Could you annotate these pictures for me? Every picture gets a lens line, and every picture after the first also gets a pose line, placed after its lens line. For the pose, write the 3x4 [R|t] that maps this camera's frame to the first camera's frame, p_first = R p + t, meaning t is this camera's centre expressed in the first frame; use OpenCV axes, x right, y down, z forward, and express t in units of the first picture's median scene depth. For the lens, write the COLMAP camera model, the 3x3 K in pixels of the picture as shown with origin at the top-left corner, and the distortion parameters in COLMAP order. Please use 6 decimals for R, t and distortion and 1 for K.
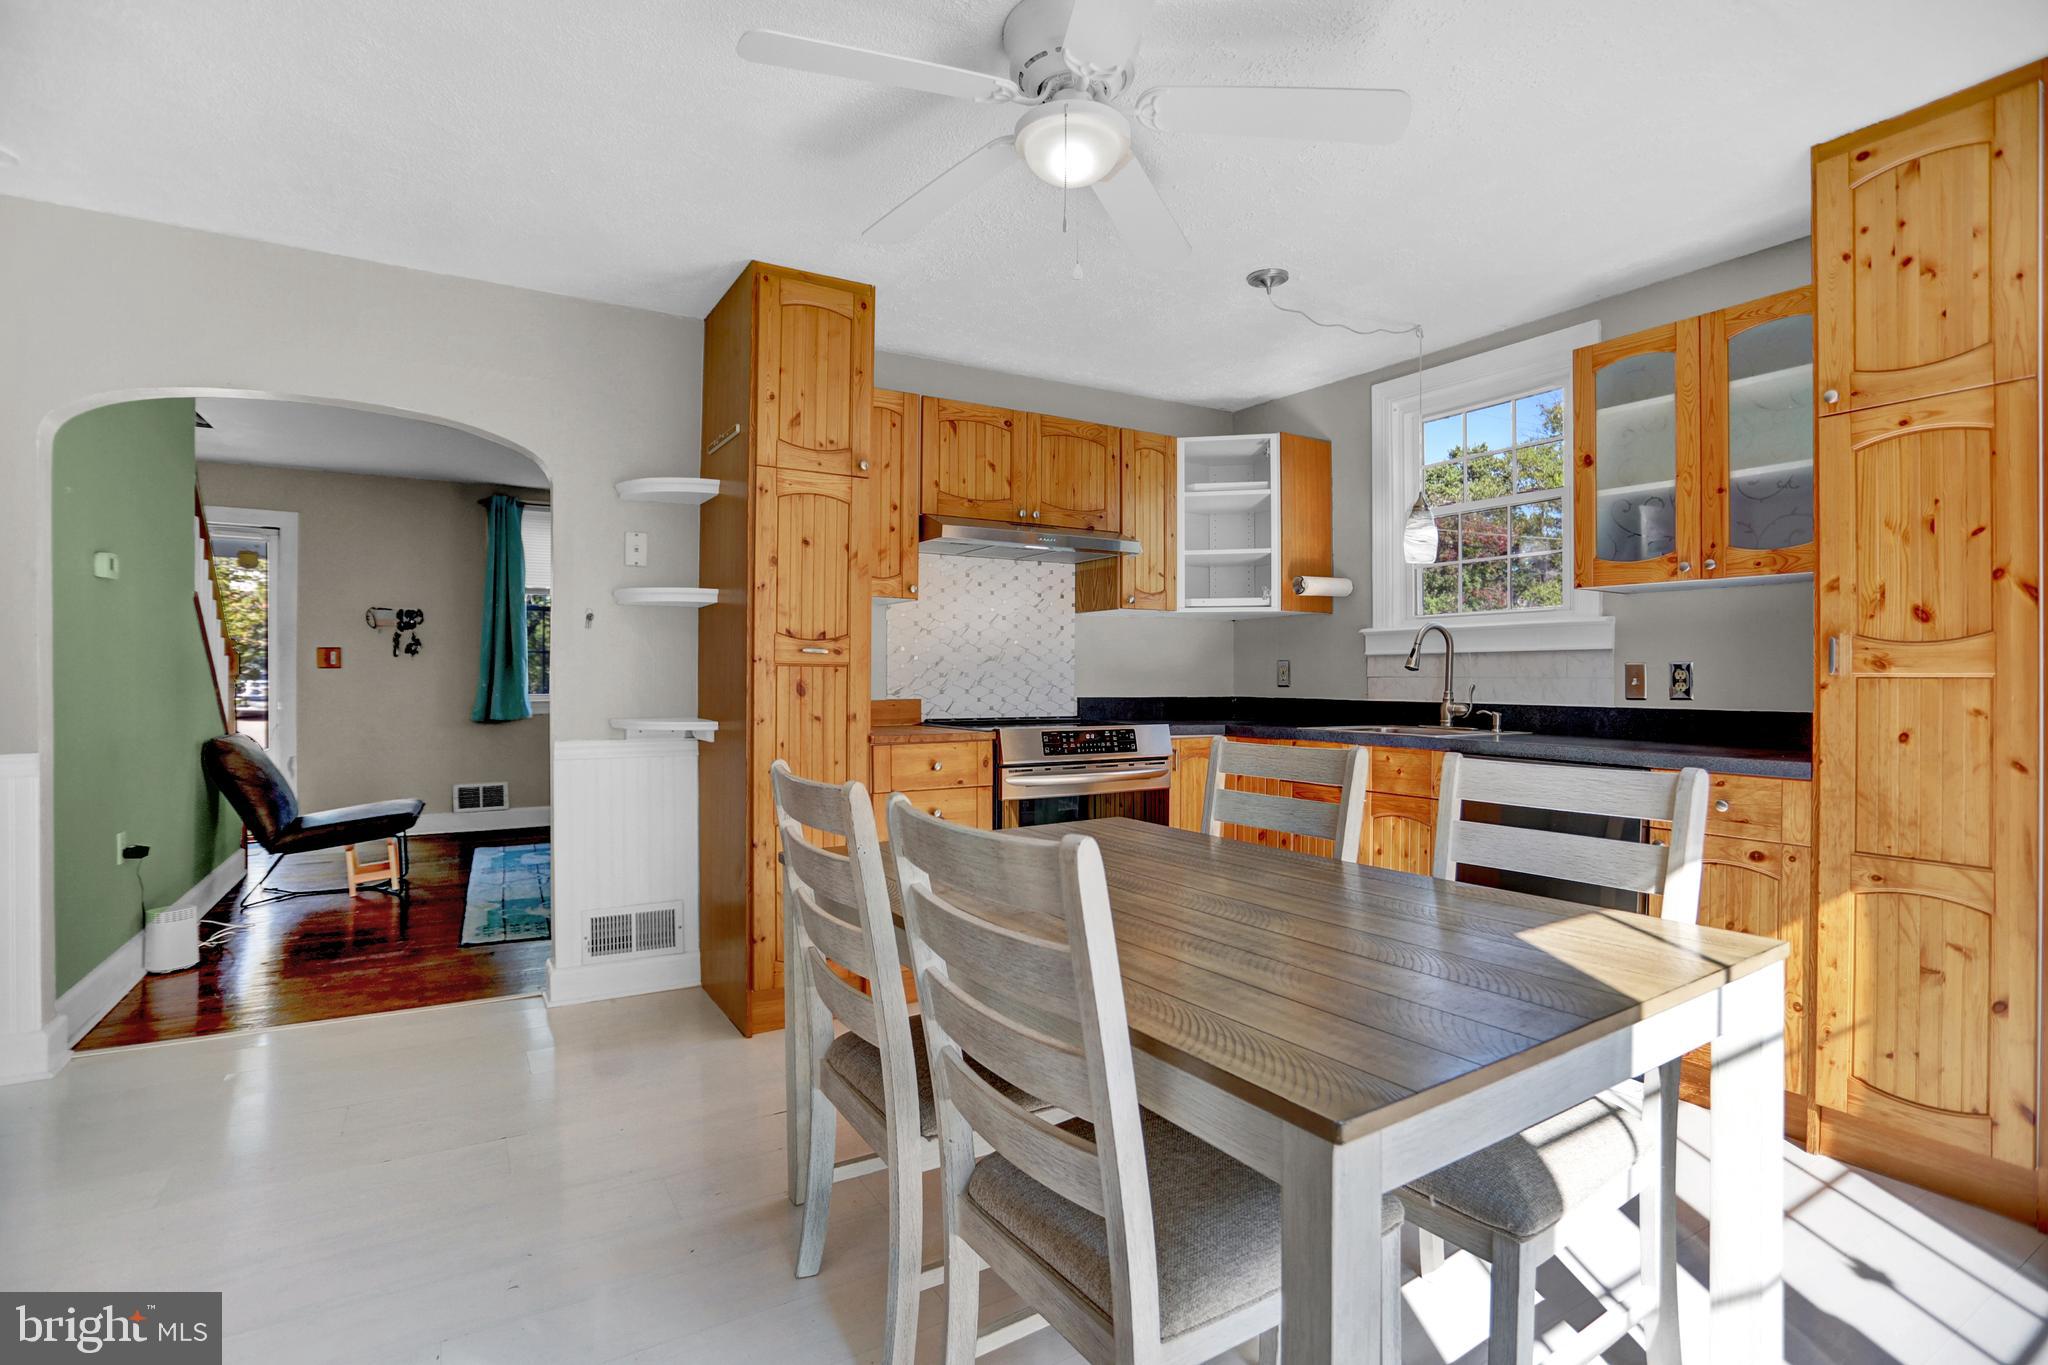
lens RADIAL K [[993.9, 0, 1030.5], [0, 993.9, 678.6], [0, 0, 1]] dist [-0.012511, 0.001070]
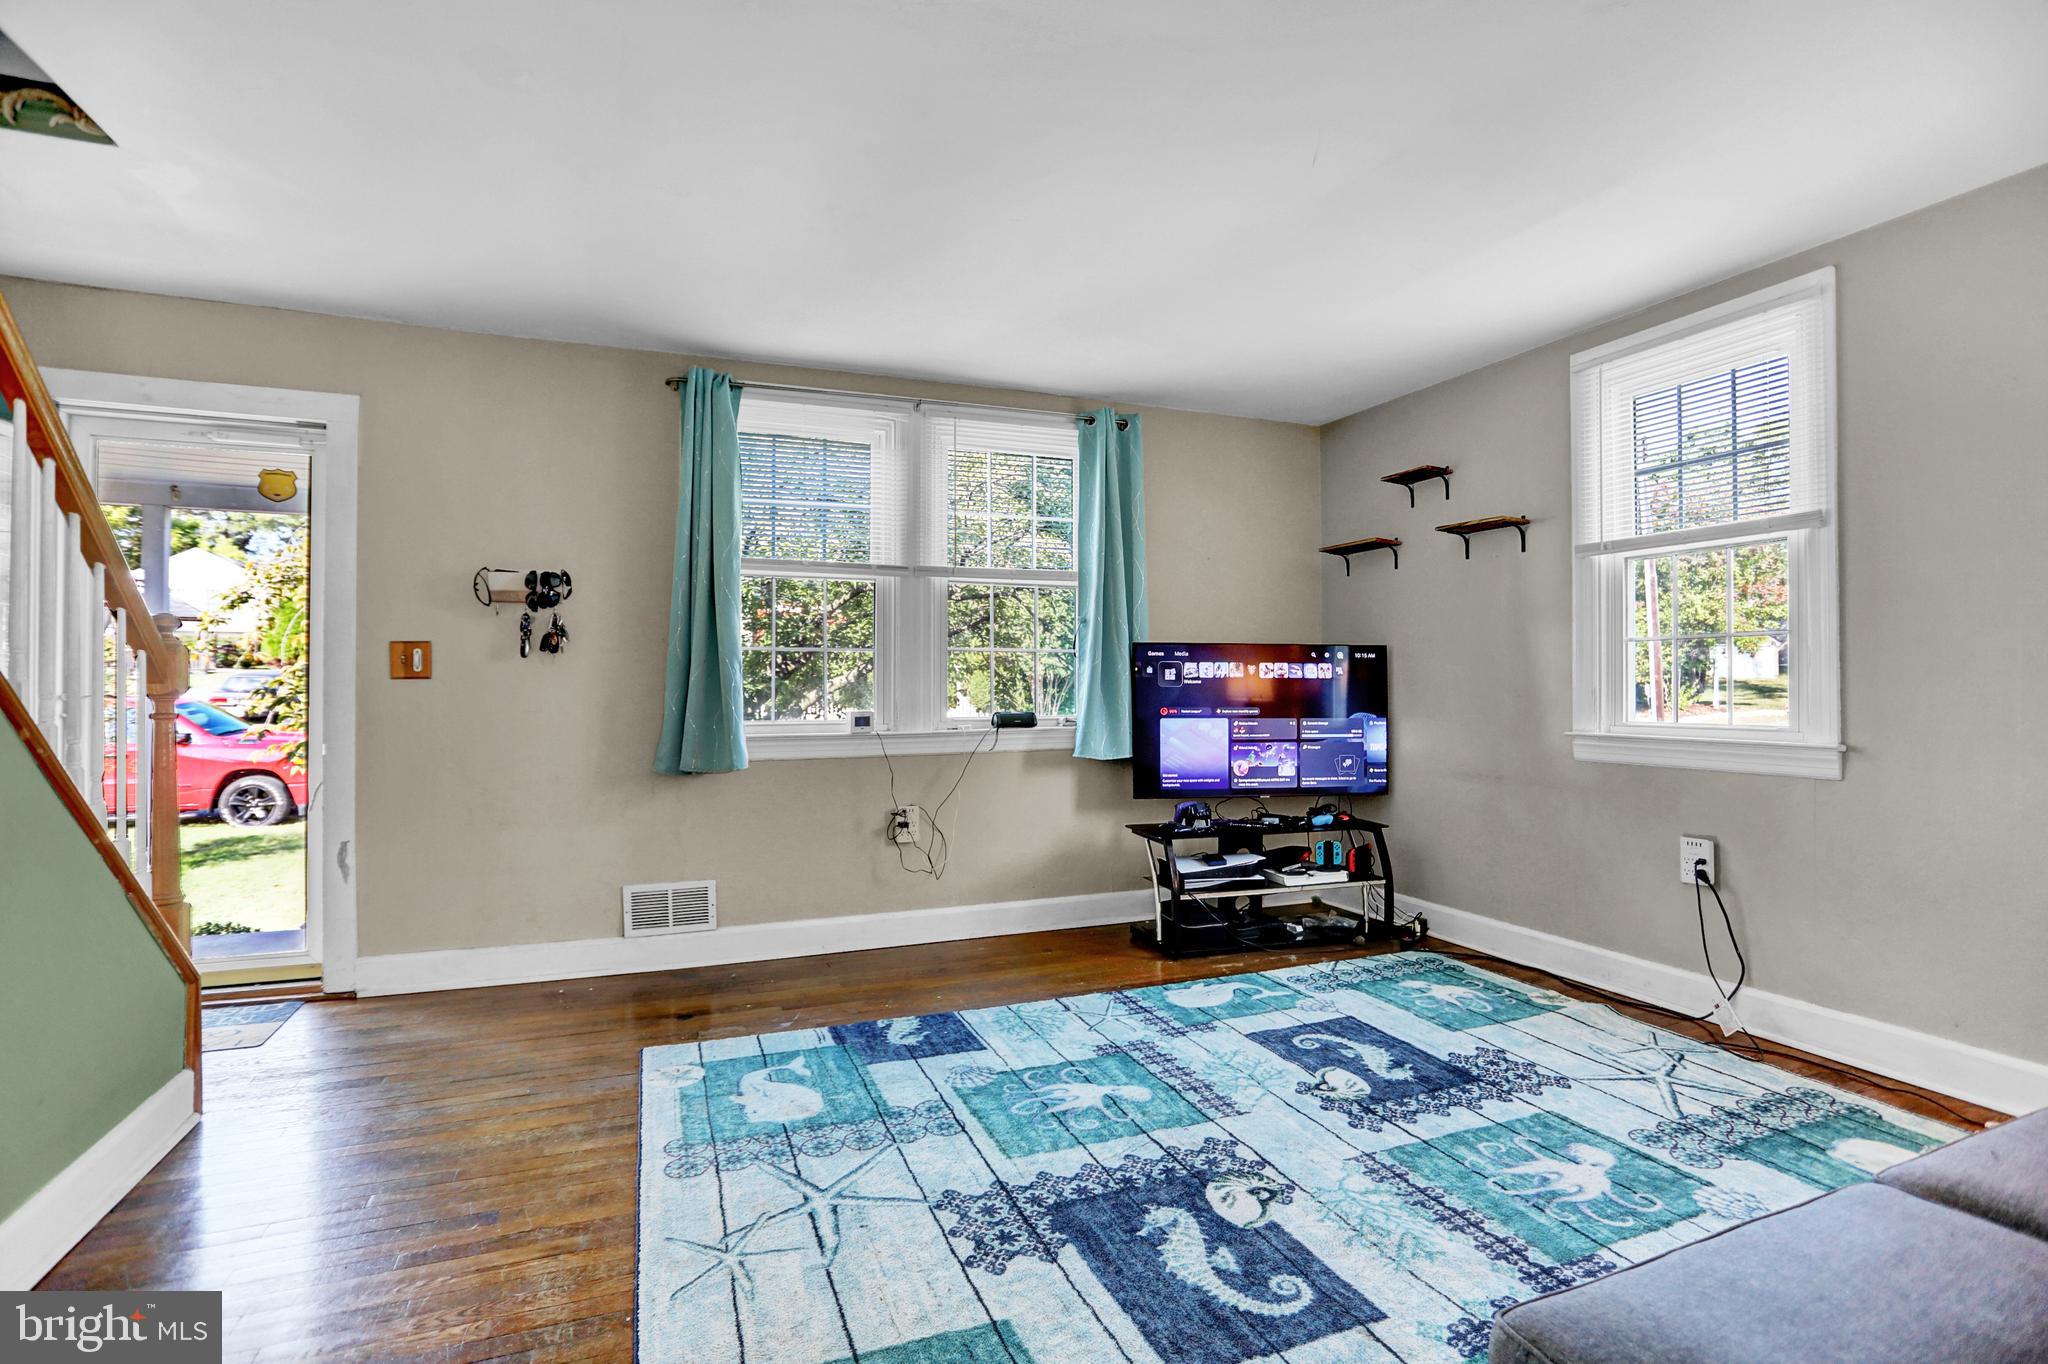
lens RADIAL K [[993.9, 0, 1032.9], [0, 993.9, 679.9], [0, 0, 1]] dist [-0.012511, 0.001070]
pose [[0.988828, -0.007205, -0.148888, -0.281260], [0.005544, 0.999918, -0.011571, -0.001876], [0.148959, 0.010616, 0.988786, 0.498901]]
